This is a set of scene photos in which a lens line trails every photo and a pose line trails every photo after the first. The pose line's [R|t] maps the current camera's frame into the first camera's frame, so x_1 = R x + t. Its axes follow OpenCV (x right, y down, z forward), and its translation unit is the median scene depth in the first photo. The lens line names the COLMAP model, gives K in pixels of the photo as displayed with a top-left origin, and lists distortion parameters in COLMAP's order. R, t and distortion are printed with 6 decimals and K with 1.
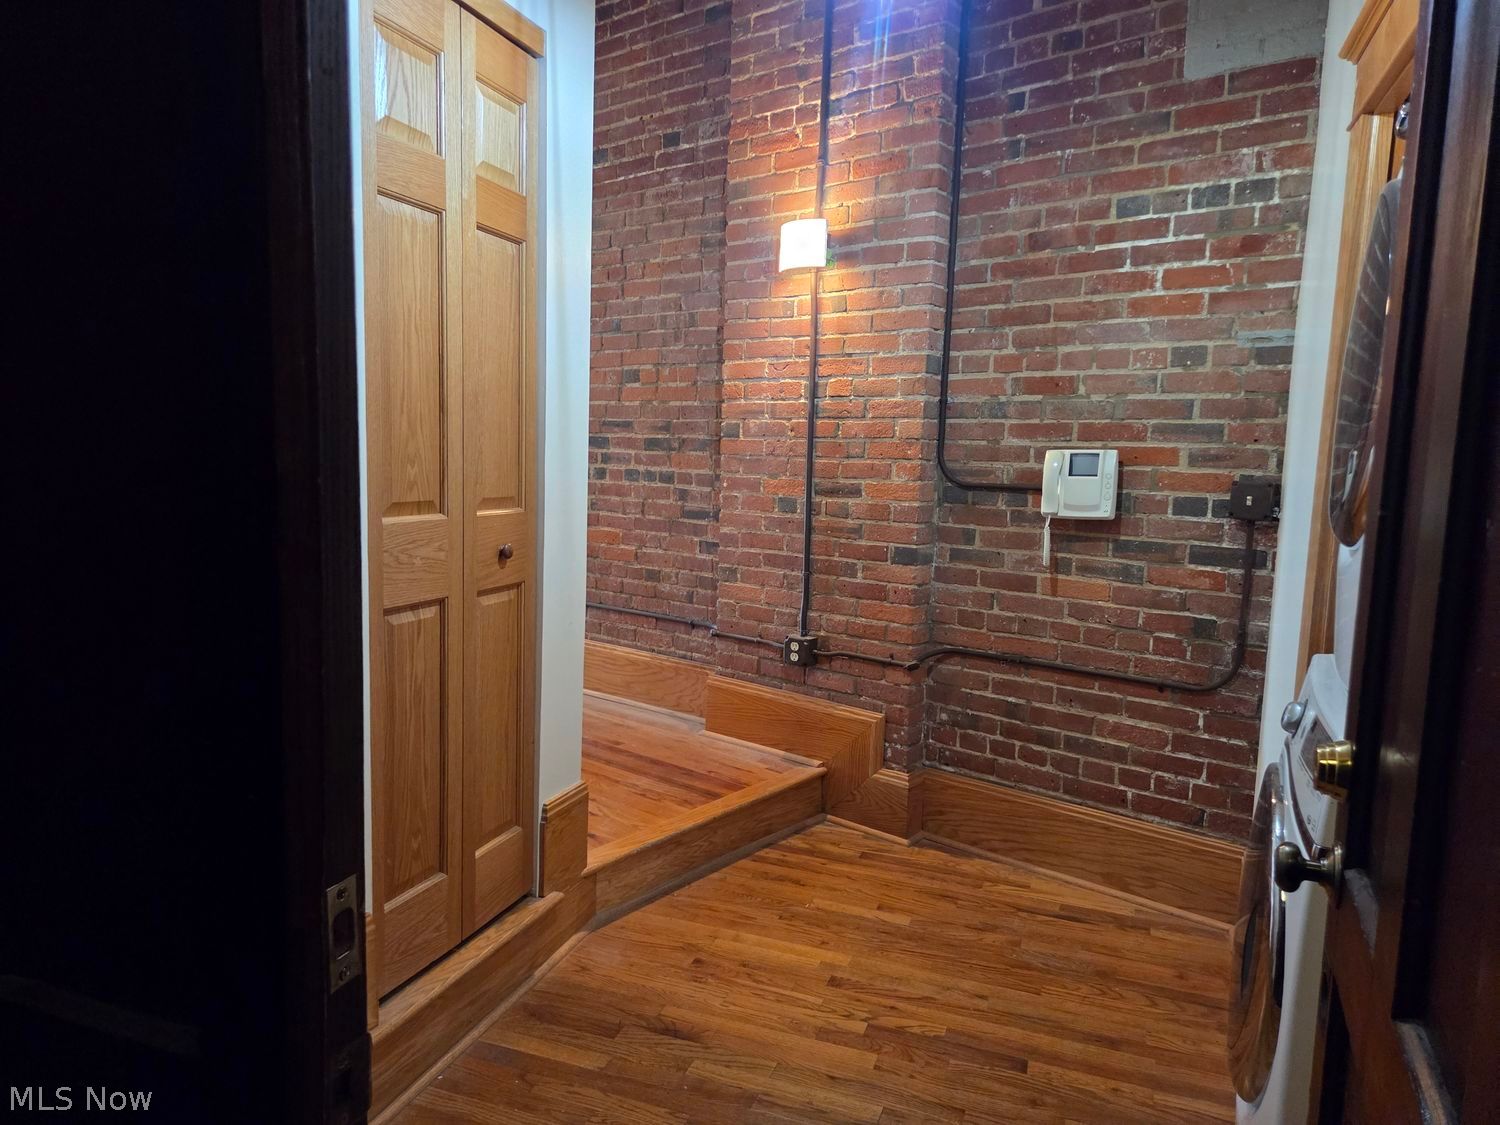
lens RADIAL K [[1006.2, 0, 754.6], [0, 1006.2, 563.3], [0, 0, 1]] dist [0.085982, -0.071382]
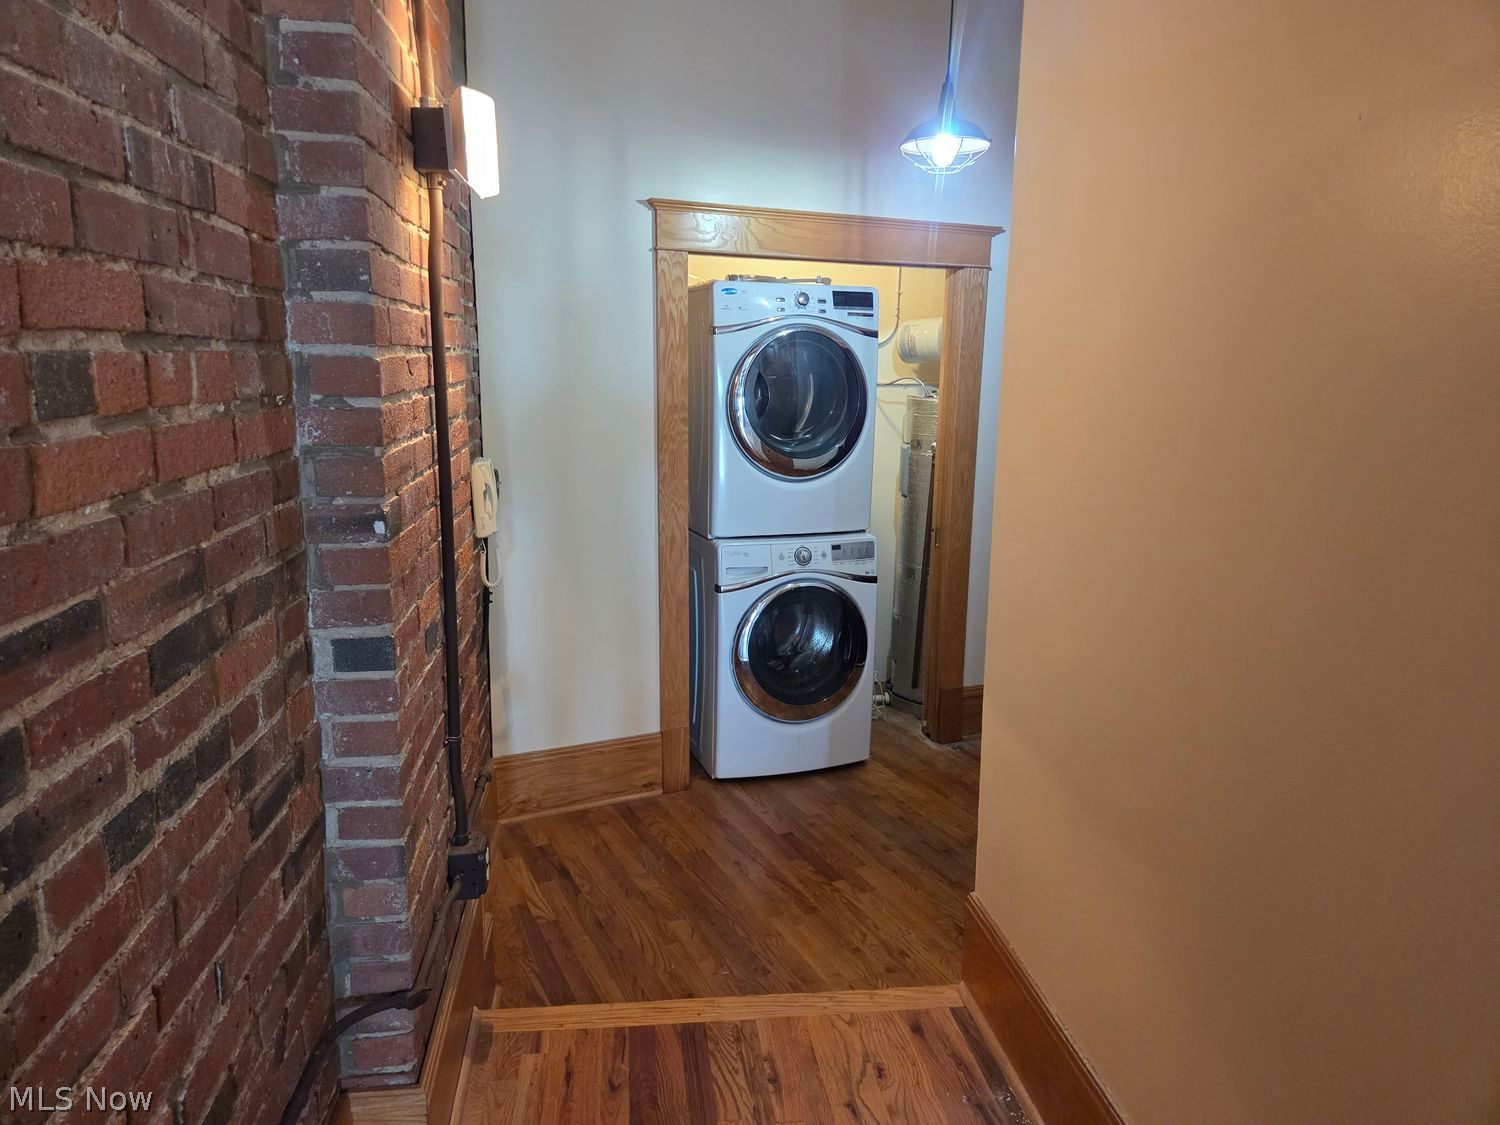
lens RADIAL K [[1006.2, 0, 754.6], [0, 1006.2, 563.3], [0, 0, 1]] dist [0.085982, -0.071382]
pose [[-0.716981, -0.180038, 0.673443, -0.520677], [0.045625, 0.951882, 0.303051, -0.296647], [-0.695598, 0.248008, -0.674266, 1.499477]]
